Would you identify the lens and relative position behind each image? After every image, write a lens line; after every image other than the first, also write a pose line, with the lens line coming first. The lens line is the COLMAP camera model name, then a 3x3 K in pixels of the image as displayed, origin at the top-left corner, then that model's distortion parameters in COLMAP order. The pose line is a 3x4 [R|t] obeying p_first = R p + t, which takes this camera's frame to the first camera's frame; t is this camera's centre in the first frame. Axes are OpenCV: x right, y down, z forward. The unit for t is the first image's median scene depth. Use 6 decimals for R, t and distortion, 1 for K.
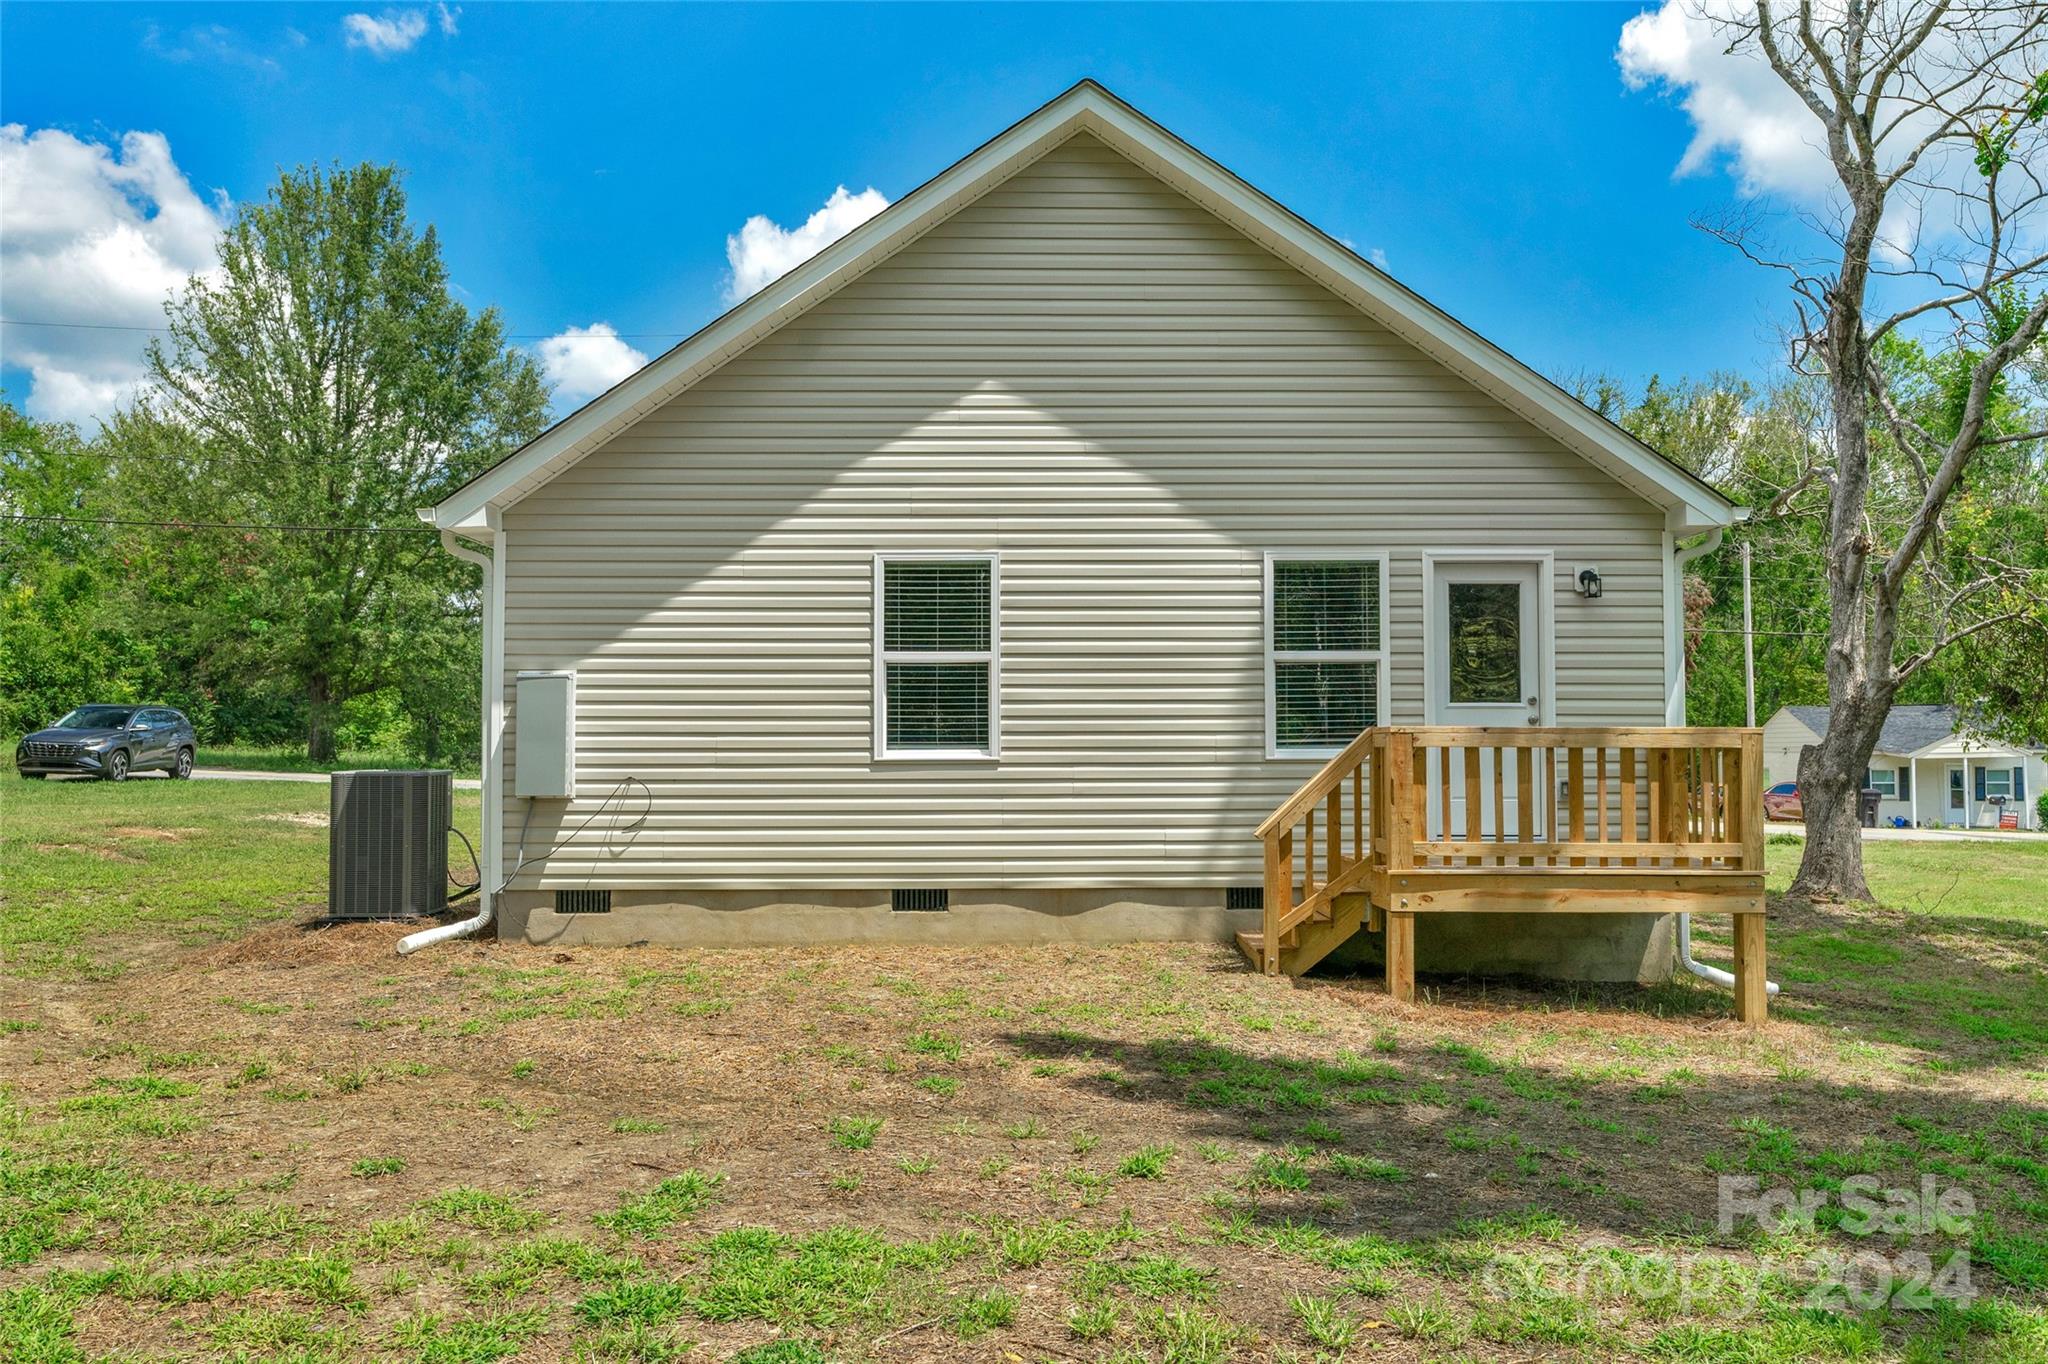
lens RADIAL K [[1595.3, 0, 1026.1], [0, 1595.3, 679.3], [0, 0, 1]] dist [0.005041, 0.000361]
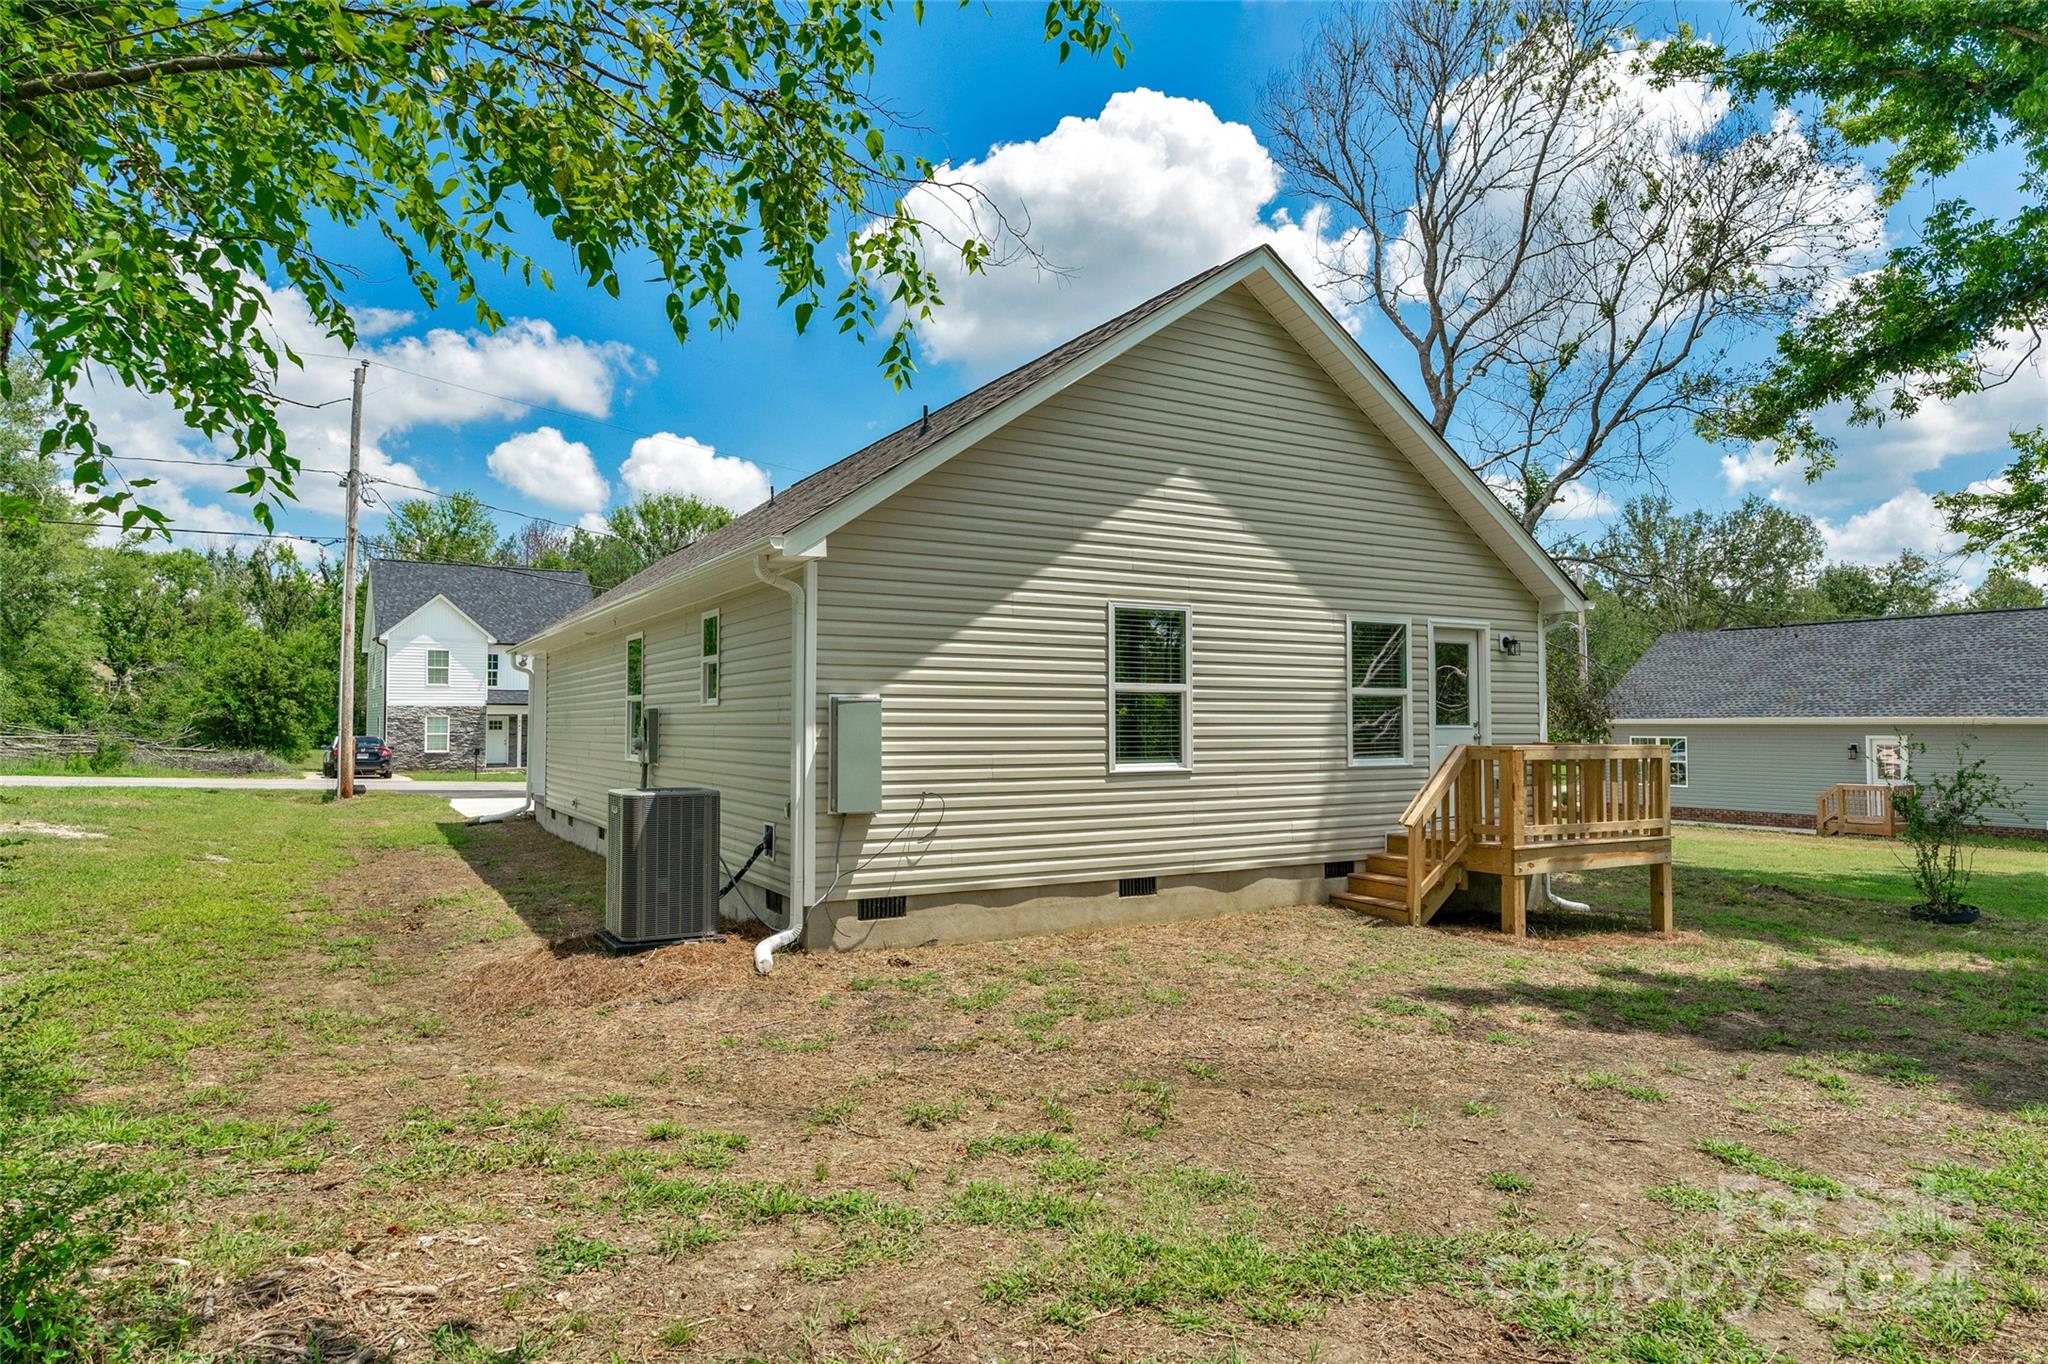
lens RADIAL K [[1194.4, 0, 1026.4], [0, 1194.4, 677.6], [0, 0, 1]] dist [0.005403, -0.000942]
pose [[0.871593, 0.021105, 0.489776, -0.588999], [-0.020086, 0.999771, -0.007337, -0.013130], [-0.489819, -0.003443, 0.871818, 0.244648]]
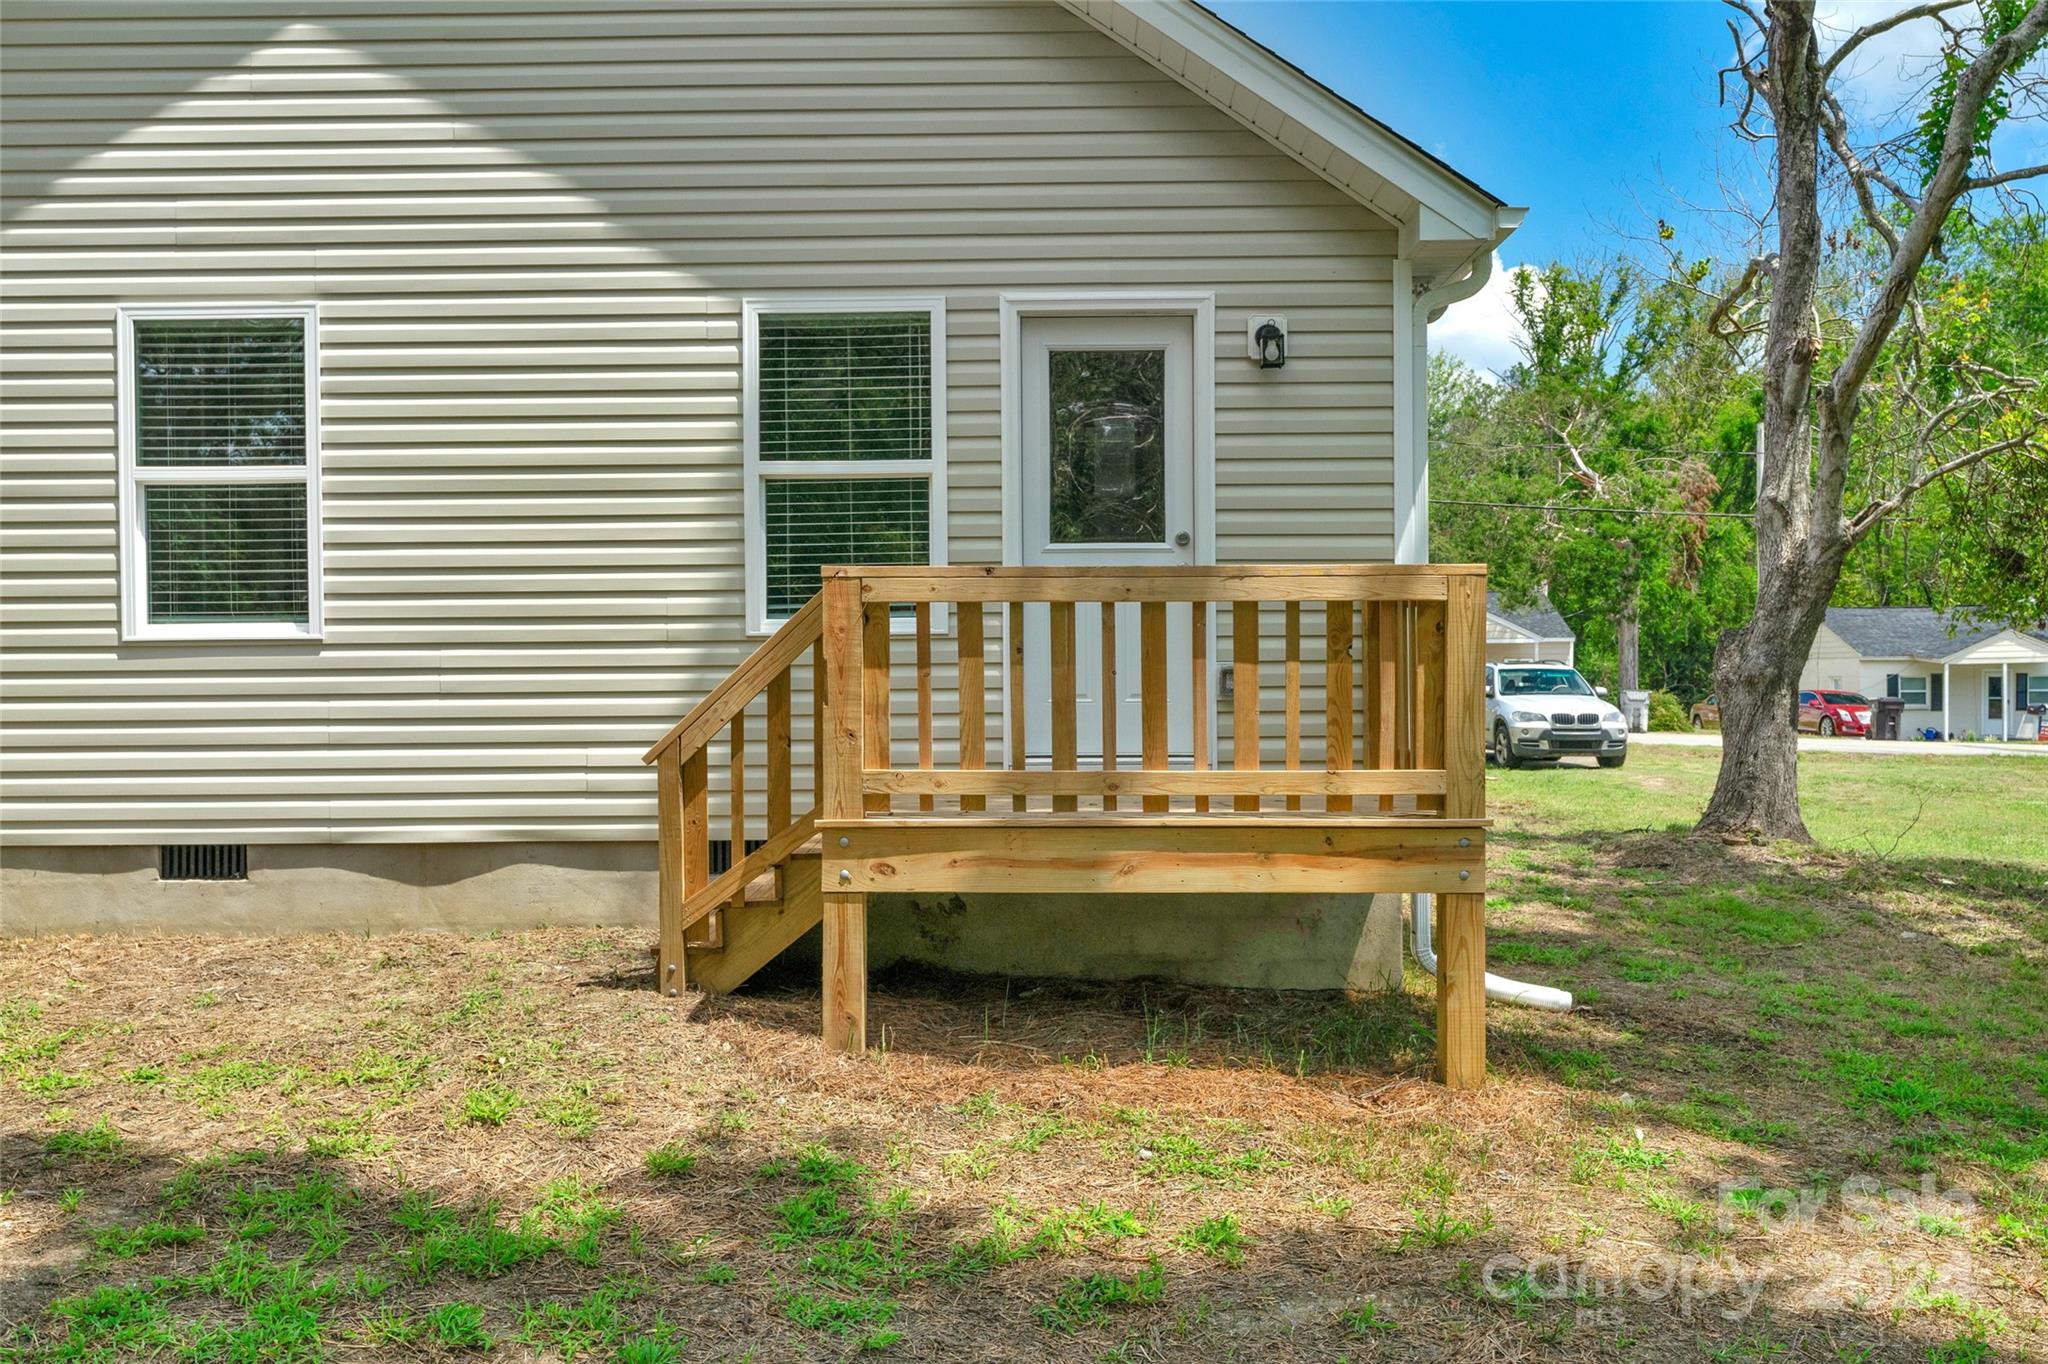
lens RADIAL K [[1595.3, 0, 1025.7], [0, 1595.3, 678.5], [0, 0, 1]] dist [0.005041, 0.000361]
pose [[0.999600, -0.005243, -0.027800, 0.275373], [0.006674, 0.998643, 0.051646, 0.035223], [0.027491, -0.051811, 0.998278, 0.379939]]
